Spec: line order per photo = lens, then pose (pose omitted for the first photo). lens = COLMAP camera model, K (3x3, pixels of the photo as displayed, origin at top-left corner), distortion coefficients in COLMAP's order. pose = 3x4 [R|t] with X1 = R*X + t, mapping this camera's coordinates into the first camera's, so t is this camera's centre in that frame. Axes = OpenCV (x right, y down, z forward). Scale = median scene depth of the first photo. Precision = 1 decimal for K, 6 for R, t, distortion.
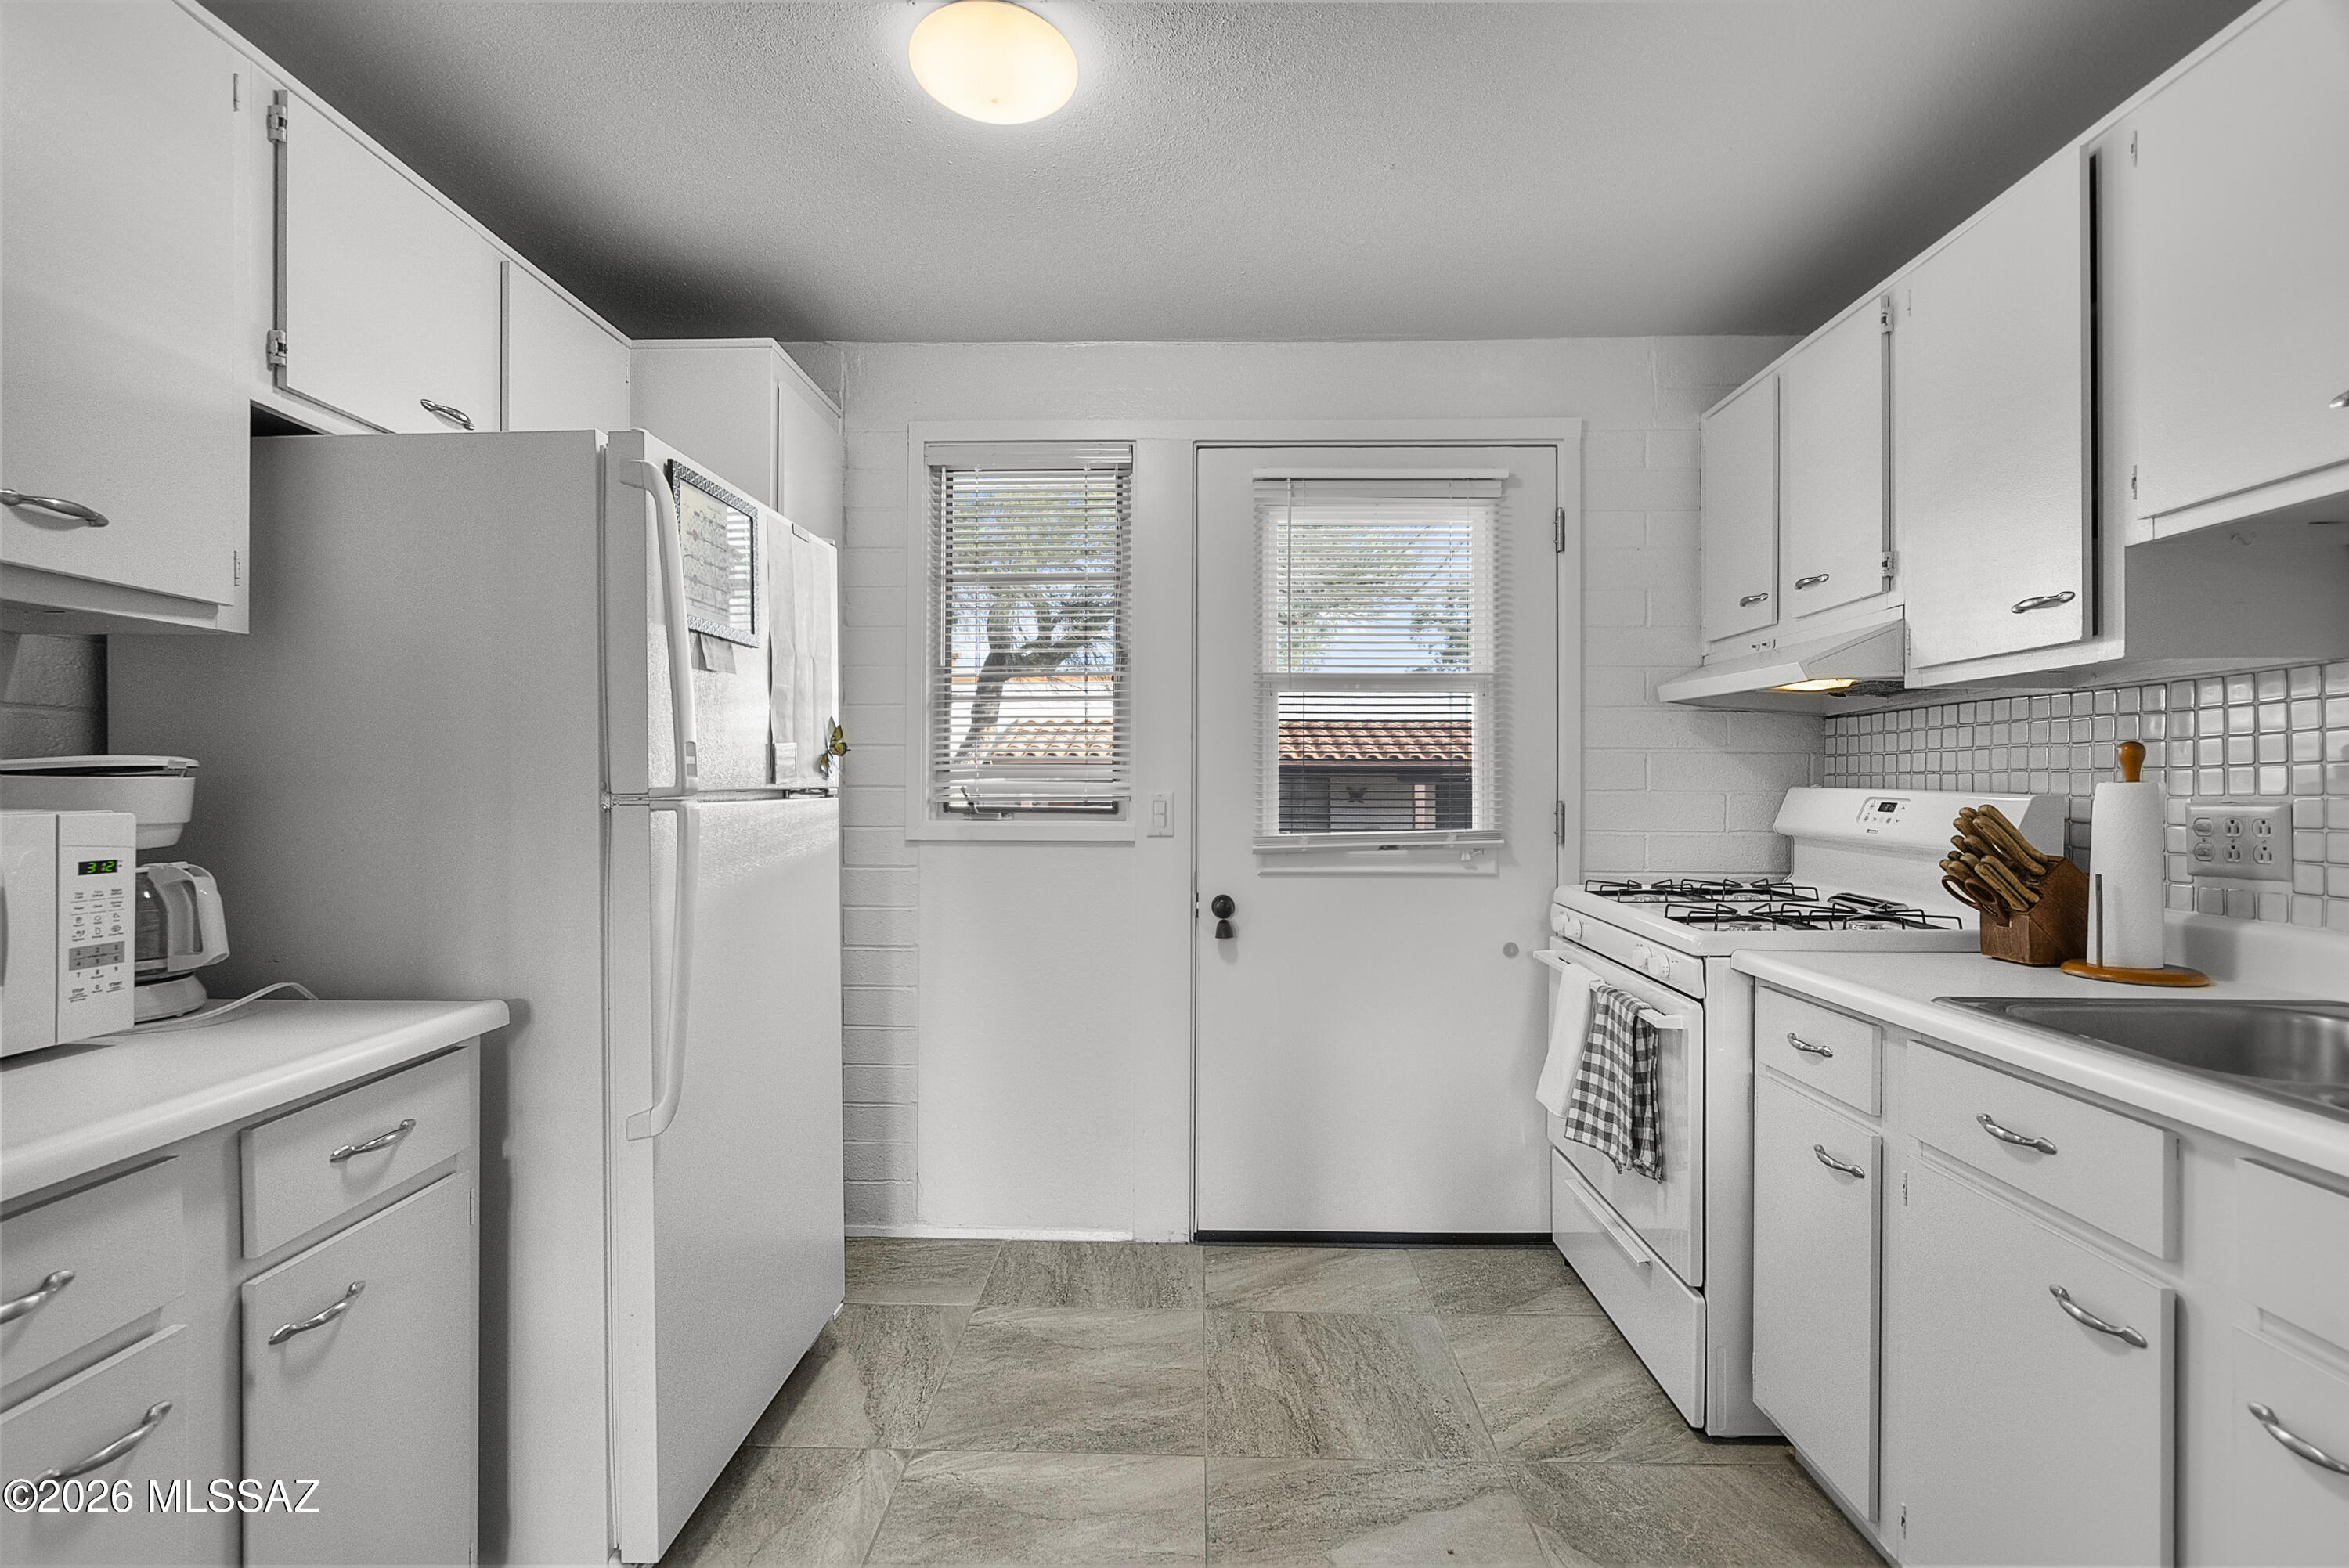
lens RADIAL K [[1064.5, 0, 1178.2], [0, 1064.5, 779.6], [0, 0, 1]] dist [-0.015070, 0.006873]
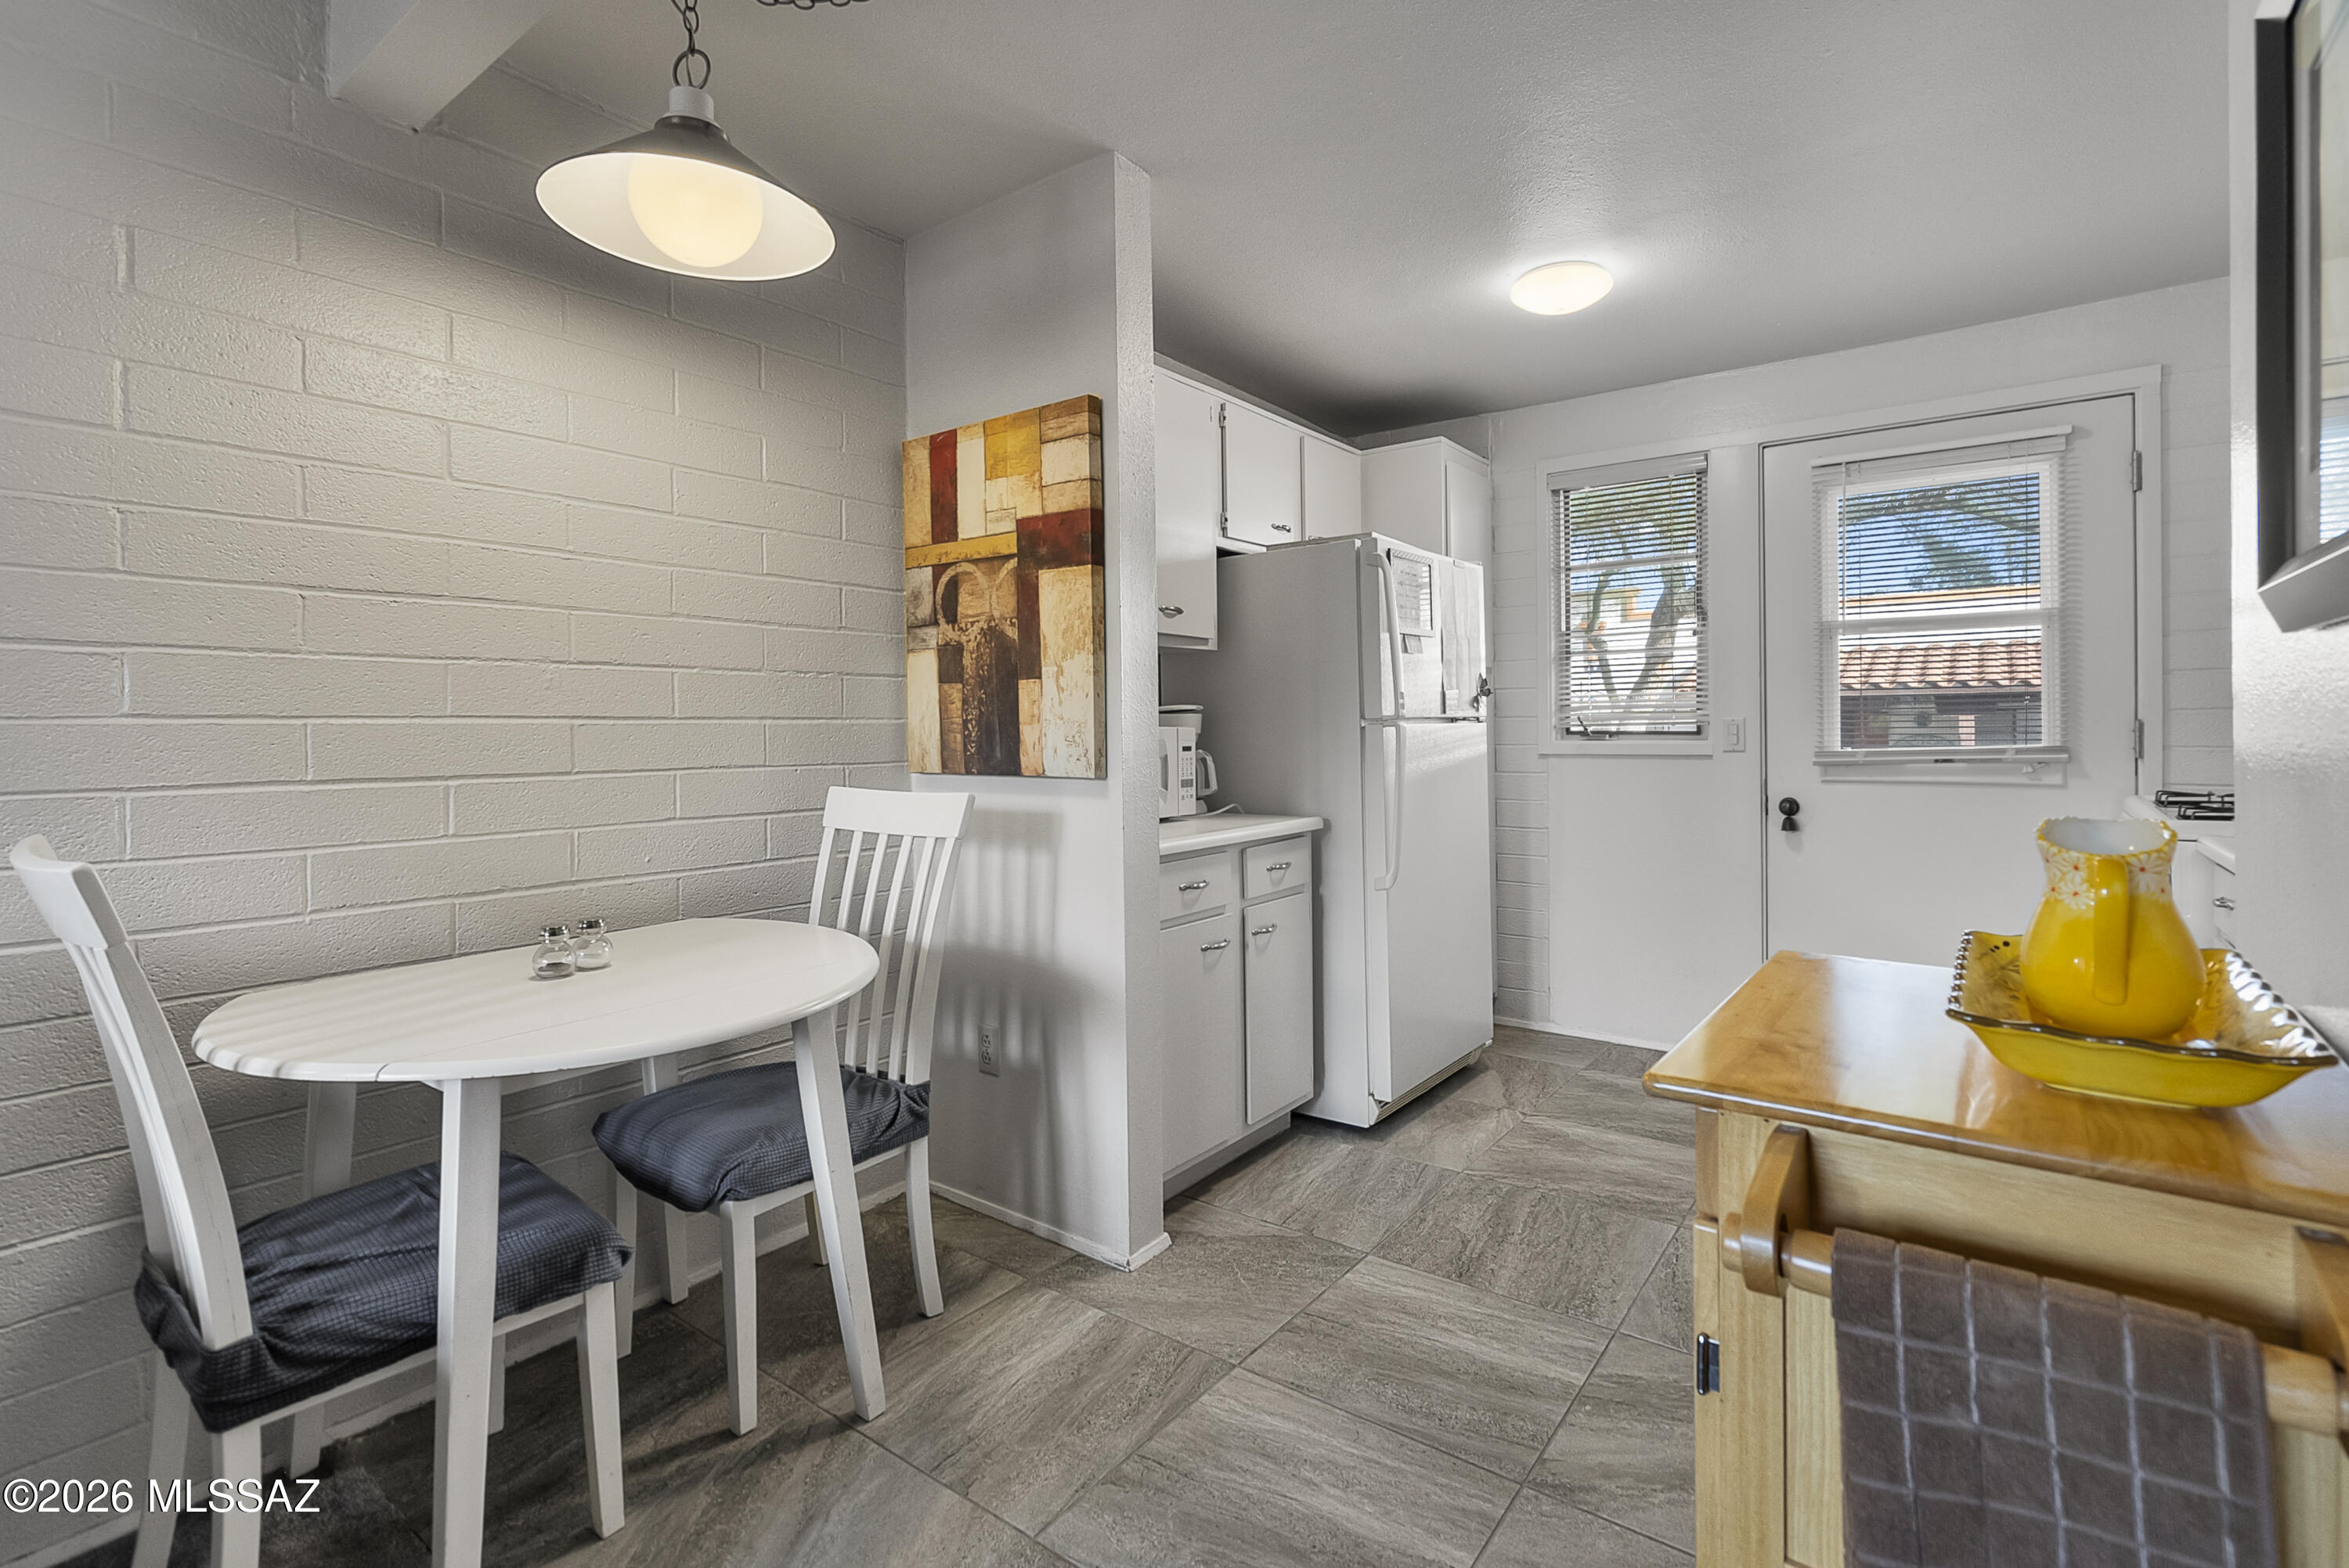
lens RADIAL K [[1064.5, 0, 1167.4], [0, 1064.5, 732.7], [0, 0, 1]] dist [-0.015070, 0.006873]
pose [[0.804654, -0.008485, -0.593683, 0.262734], [0.015734, 0.999851, 0.007036, 0.013983], [0.593535, -0.015003, 0.804668, -0.614715]]
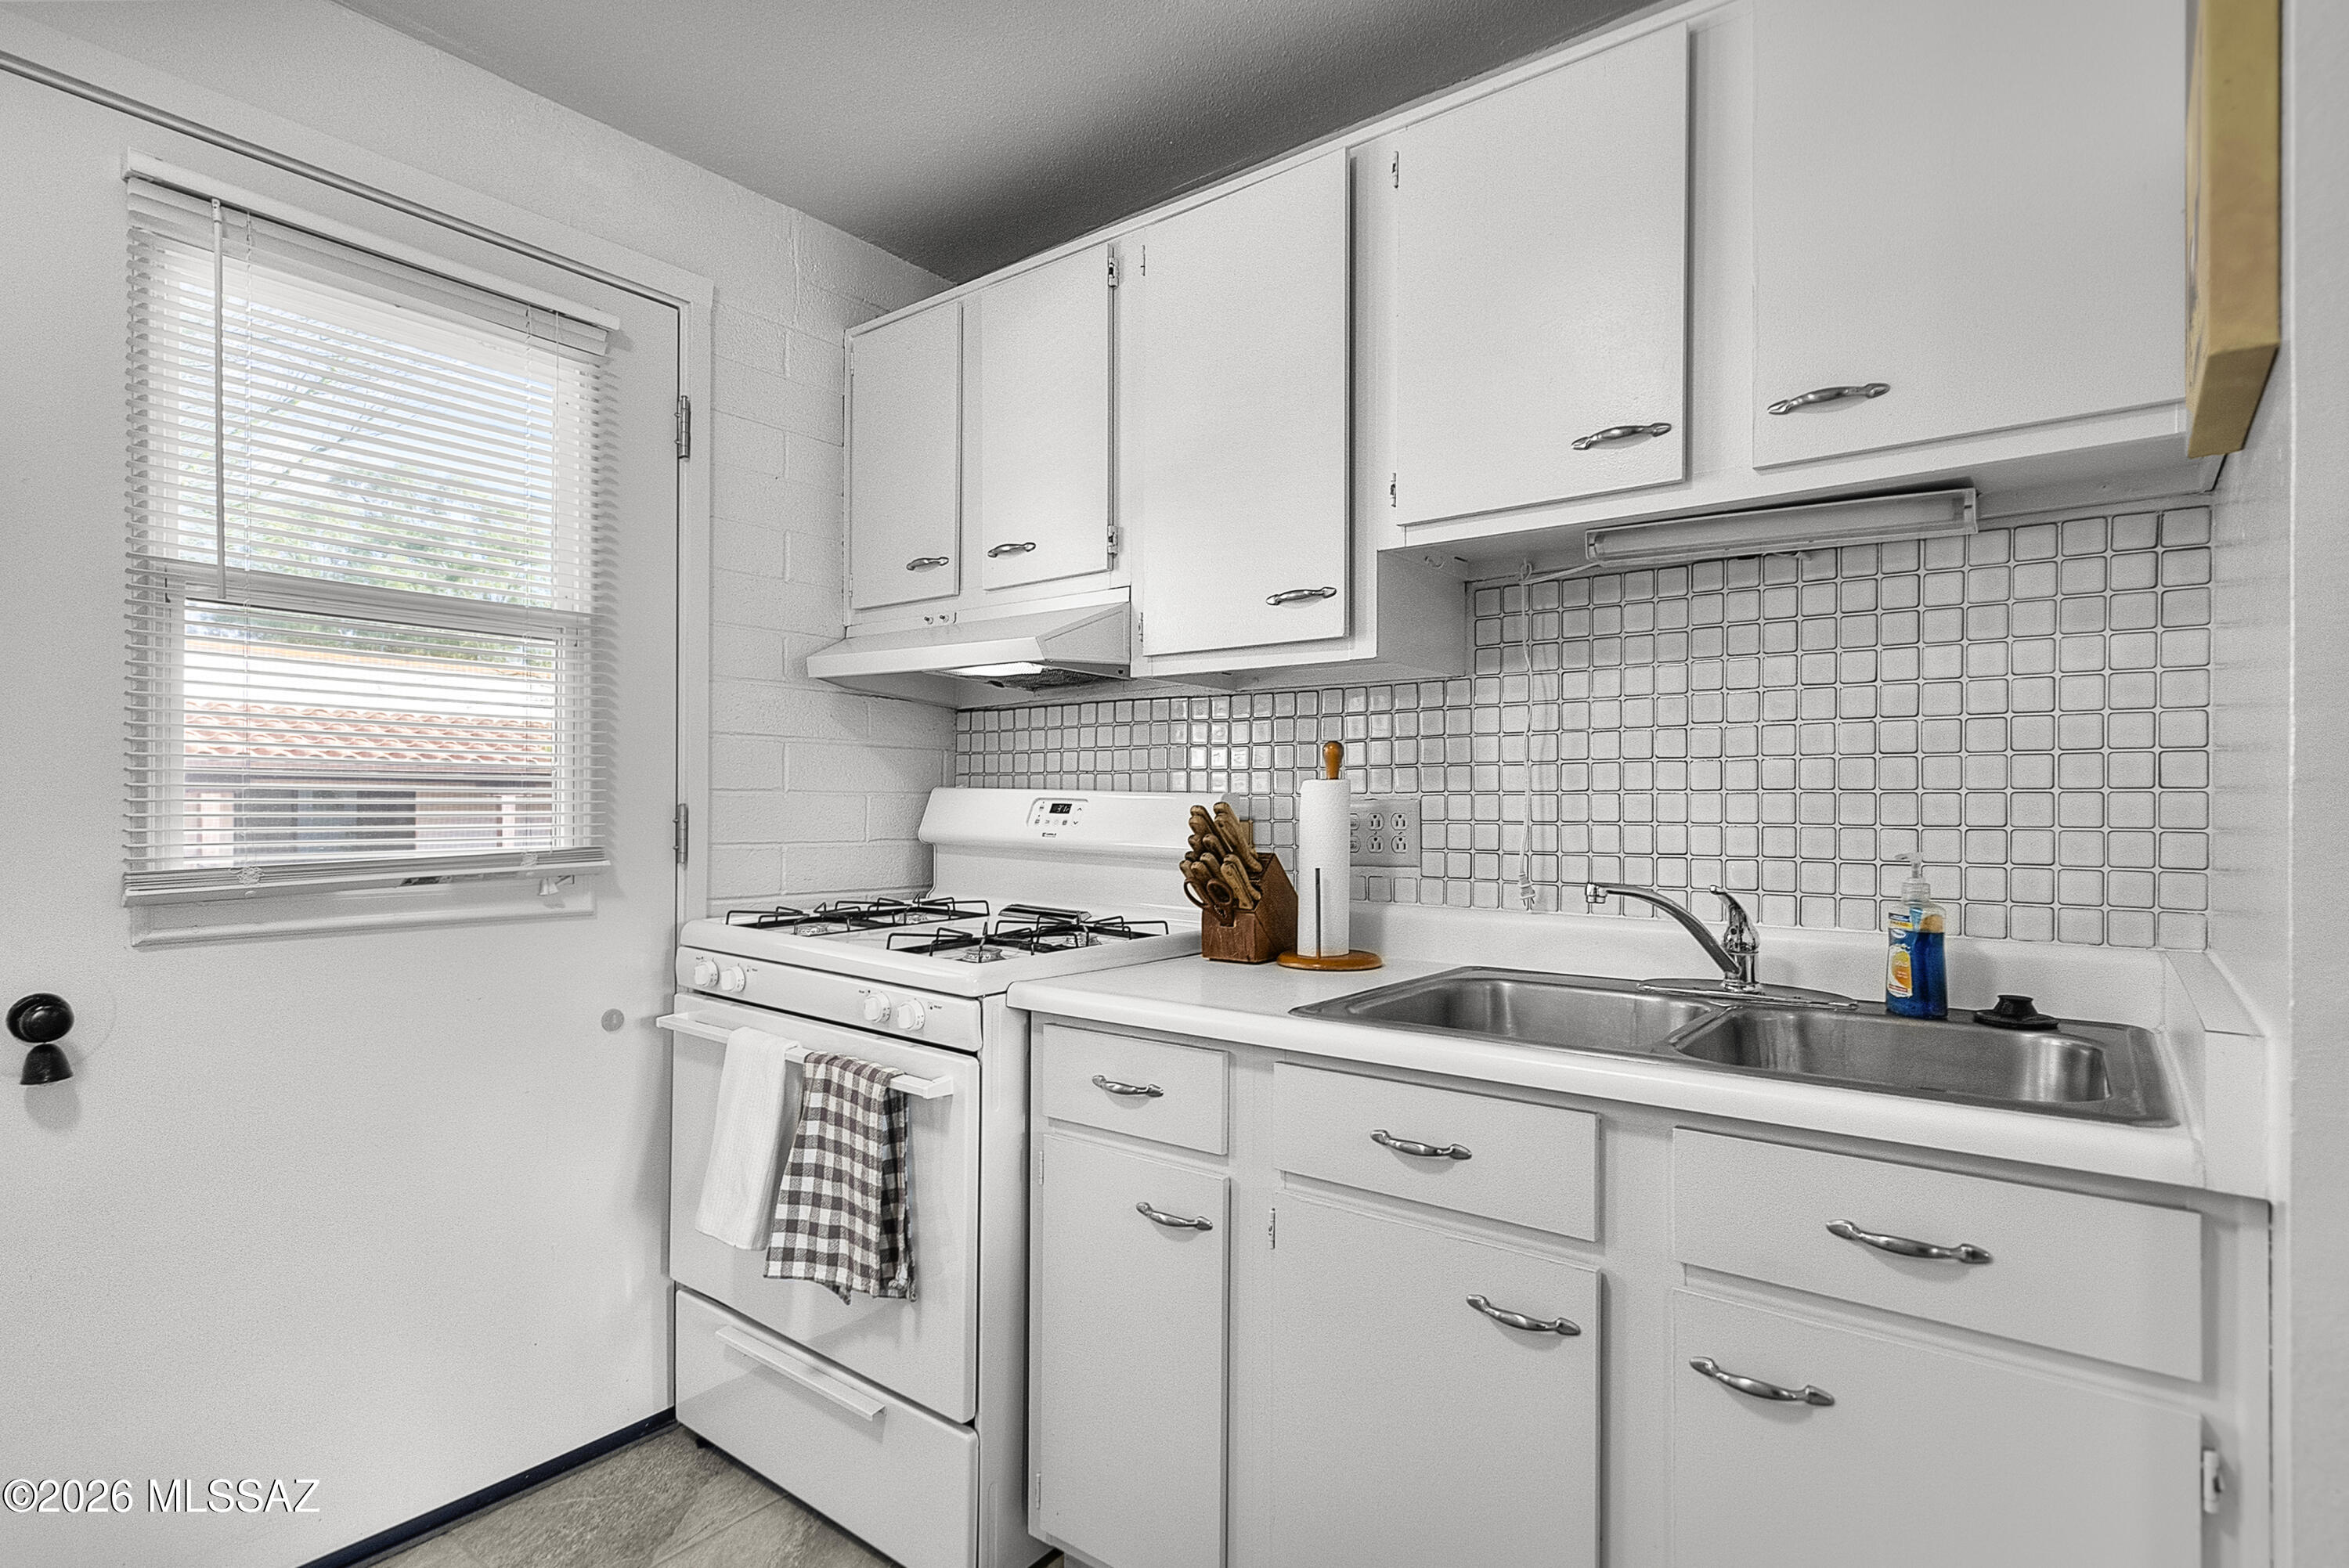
lens RADIAL K [[1176.1, 0, 1163.1], [0, 1176.1, 801.2], [0, 0, 1]] dist [-0.002675, 0.001398]
pose [[0.597579, 0.002526, 0.801806, -0.110977], [-0.008403, 0.999960, 0.003112, 0.017275], [-0.801766, -0.008598, 0.597576, 0.343705]]
